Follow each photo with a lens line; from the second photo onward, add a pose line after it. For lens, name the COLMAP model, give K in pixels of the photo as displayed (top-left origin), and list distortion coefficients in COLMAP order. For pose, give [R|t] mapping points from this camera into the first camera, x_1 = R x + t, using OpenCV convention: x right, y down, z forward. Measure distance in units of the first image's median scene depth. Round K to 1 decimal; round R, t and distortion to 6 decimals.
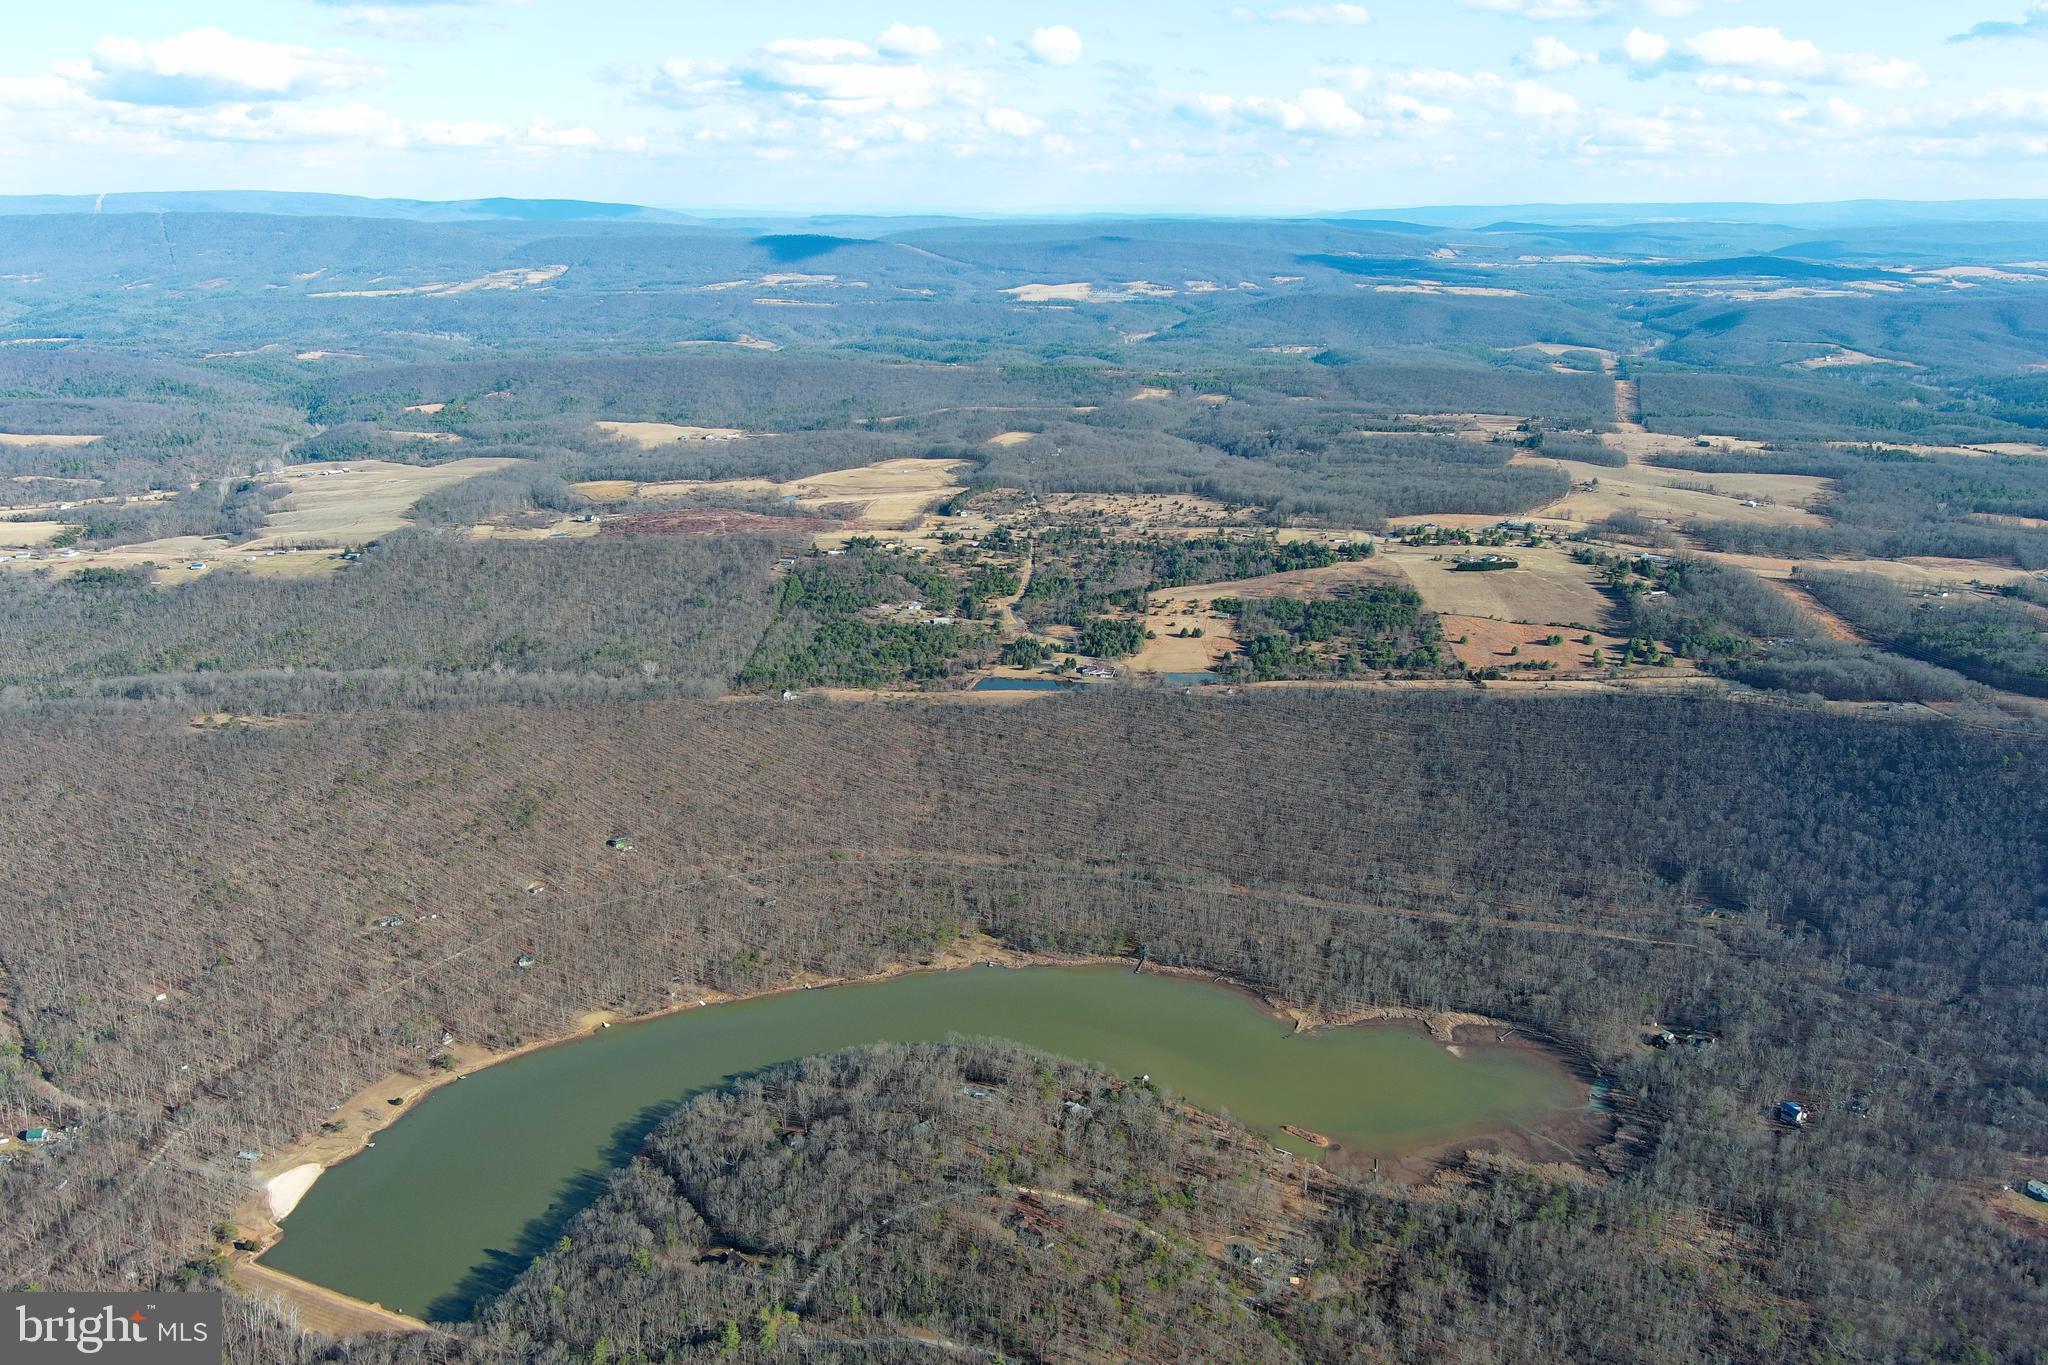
lens RADIAL K [[1596.4, 0, 1023.1], [0, 1596.4, 673.2], [0, 0, 1]] dist [0.027117, -0.031492]
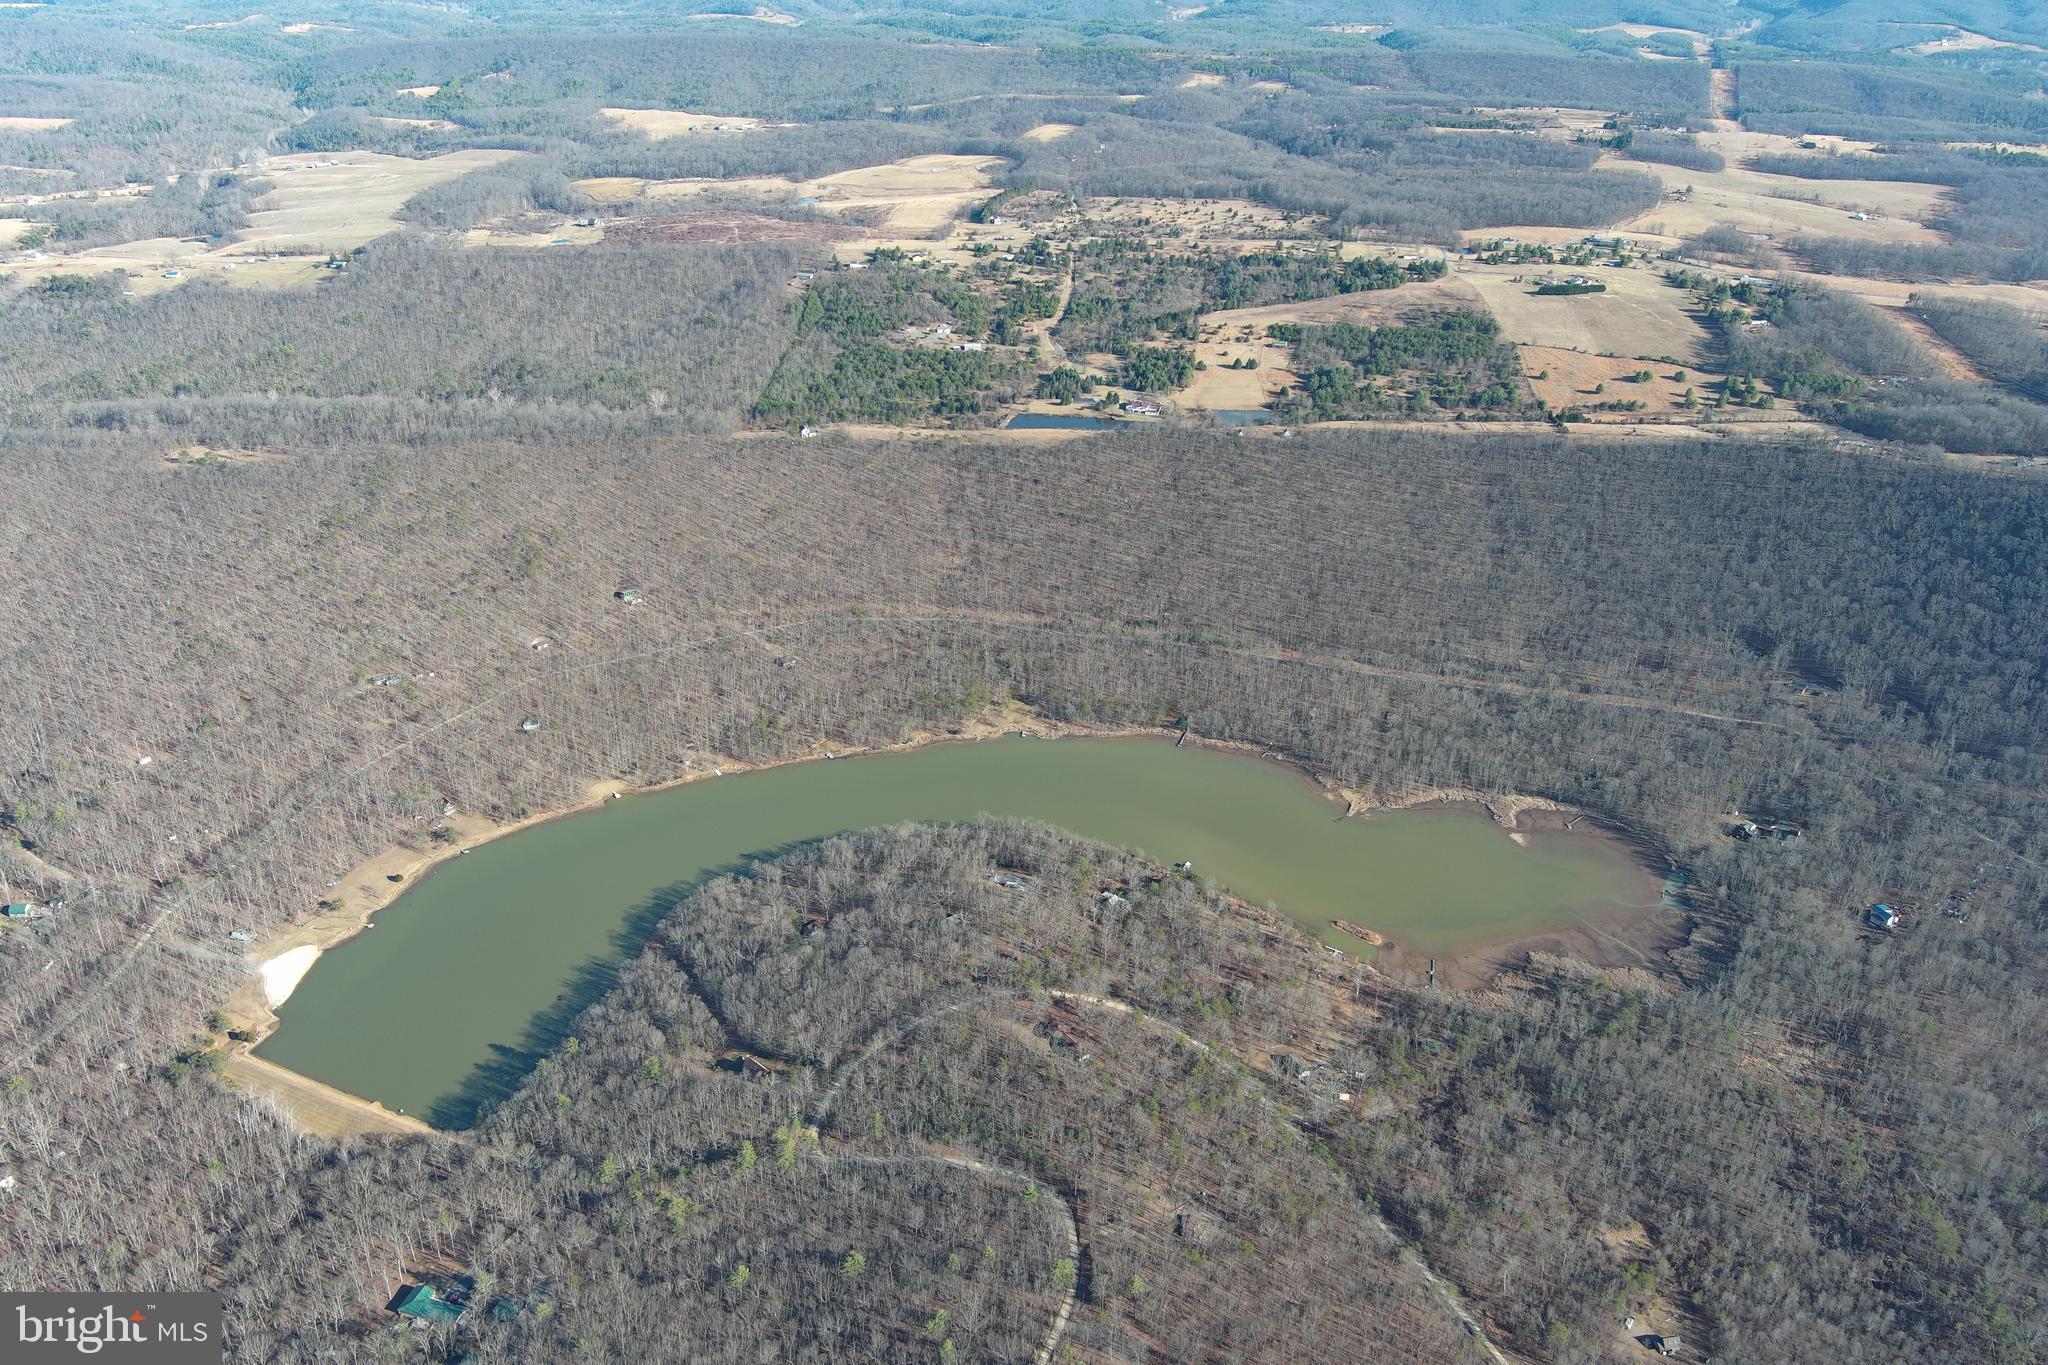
lens RADIAL K [[1600.2, 0, 1022.8], [0, 1600.2, 681.5], [0, 0, 1]] dist [0.009649, 0.005841]
pose [[0.999733, 0.014678, -0.017836, -0.003960], [-0.011049, 0.981948, 0.188827, -0.022486], [0.020285, -0.188580, 0.981848, 0.073939]]
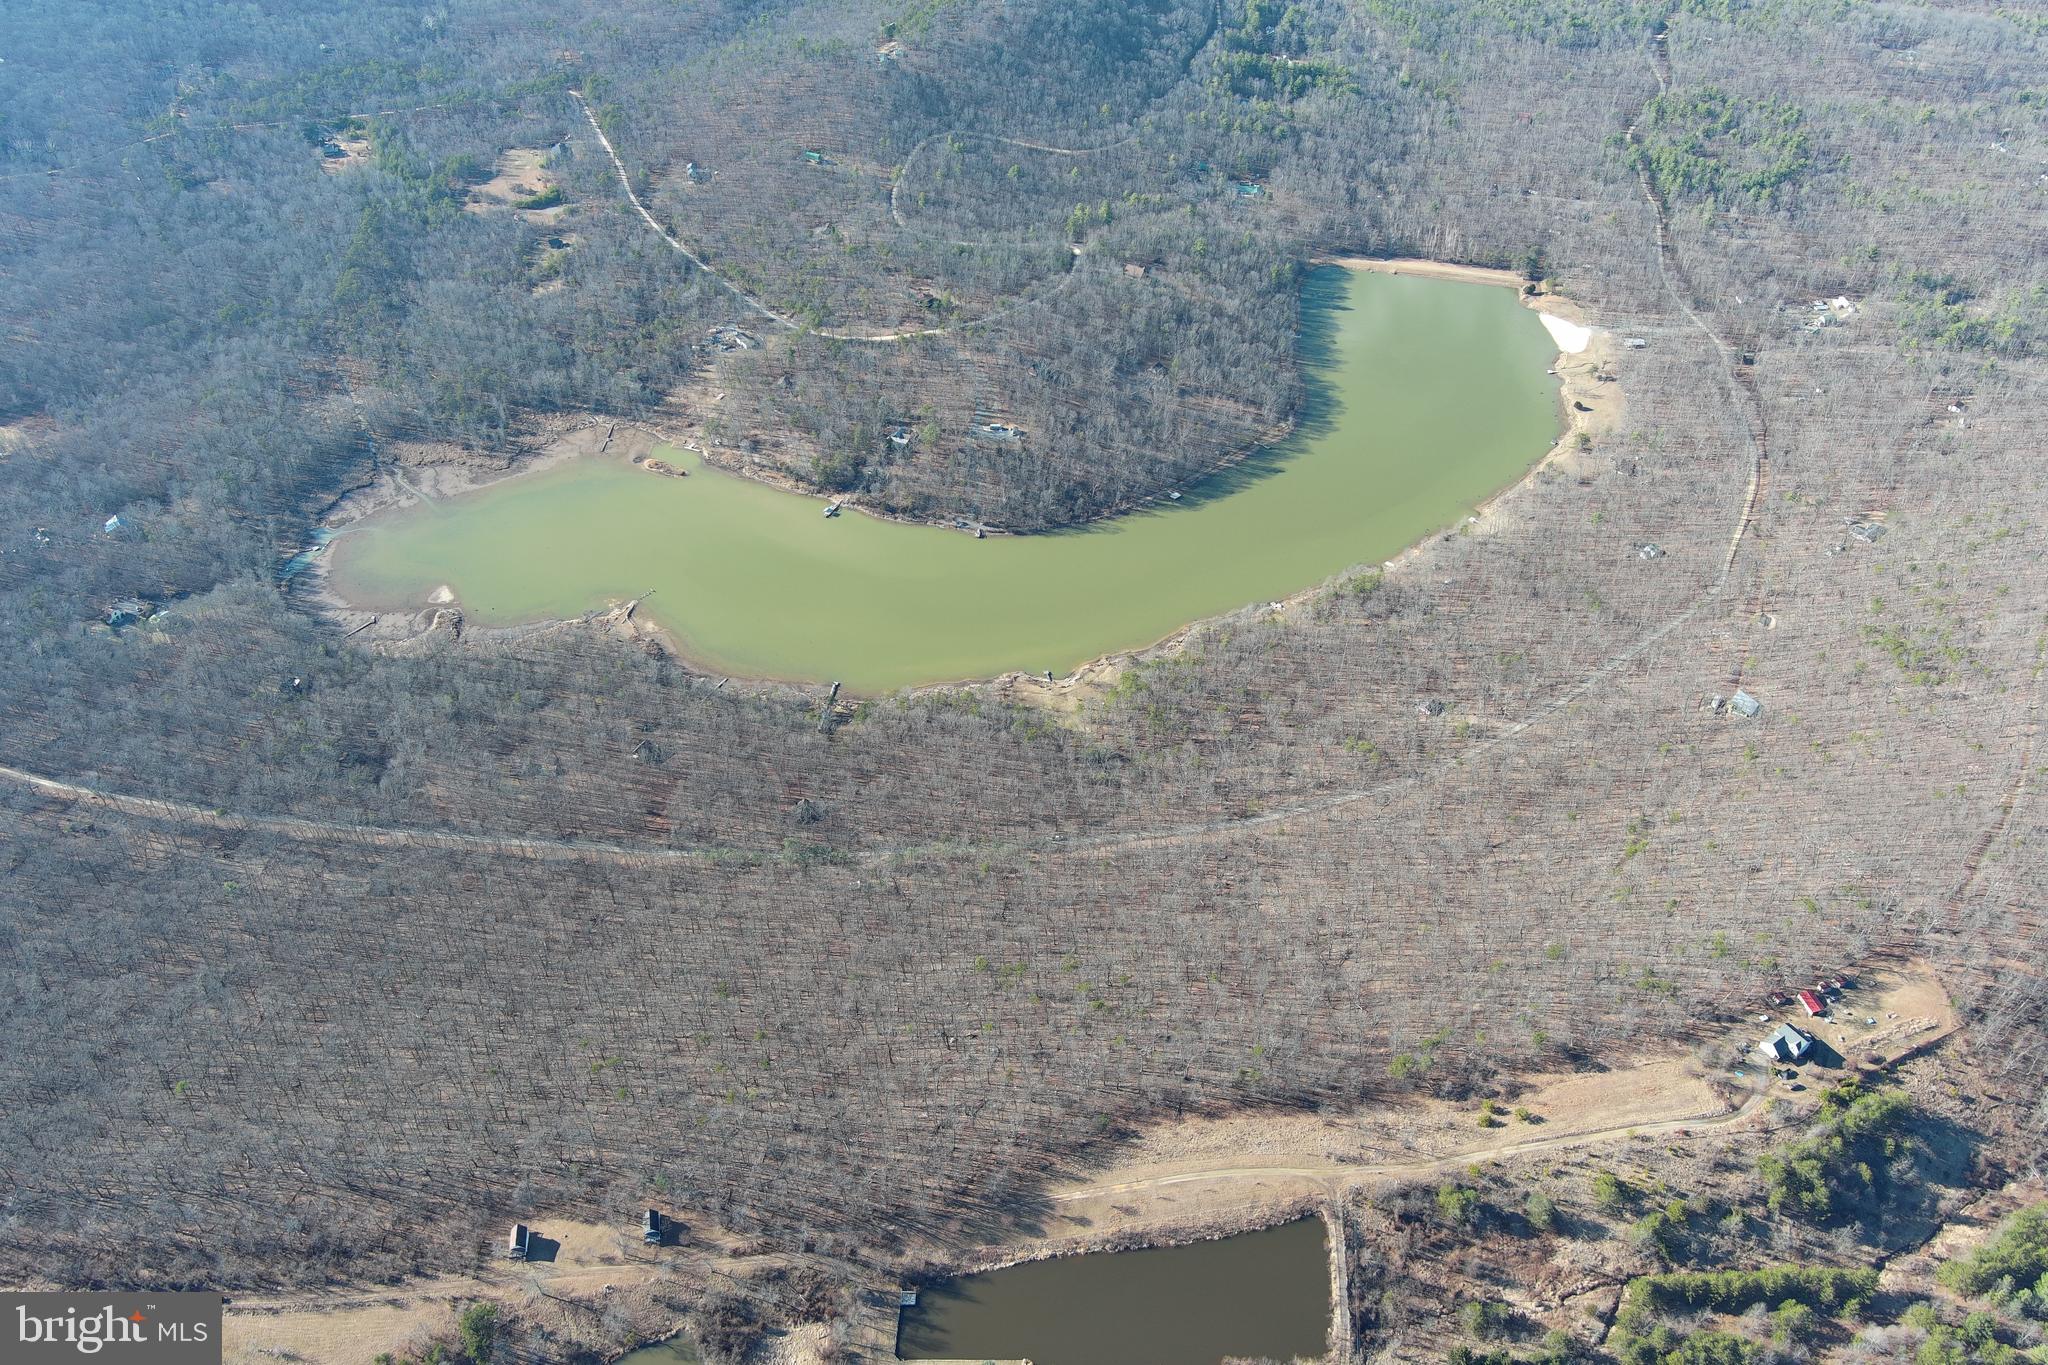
lens RADIAL K [[1600.2, 0, 1022.9], [0, 1600.2, 696.5], [0, 0, 1]] dist [0.009649, 0.005841]
pose [[-0.988344, 0.105827, -0.109436, 0.058934], [-0.041163, 0.506315, 0.861366, -0.362447], [0.146565, 0.855831, -0.496057, 1.196923]]
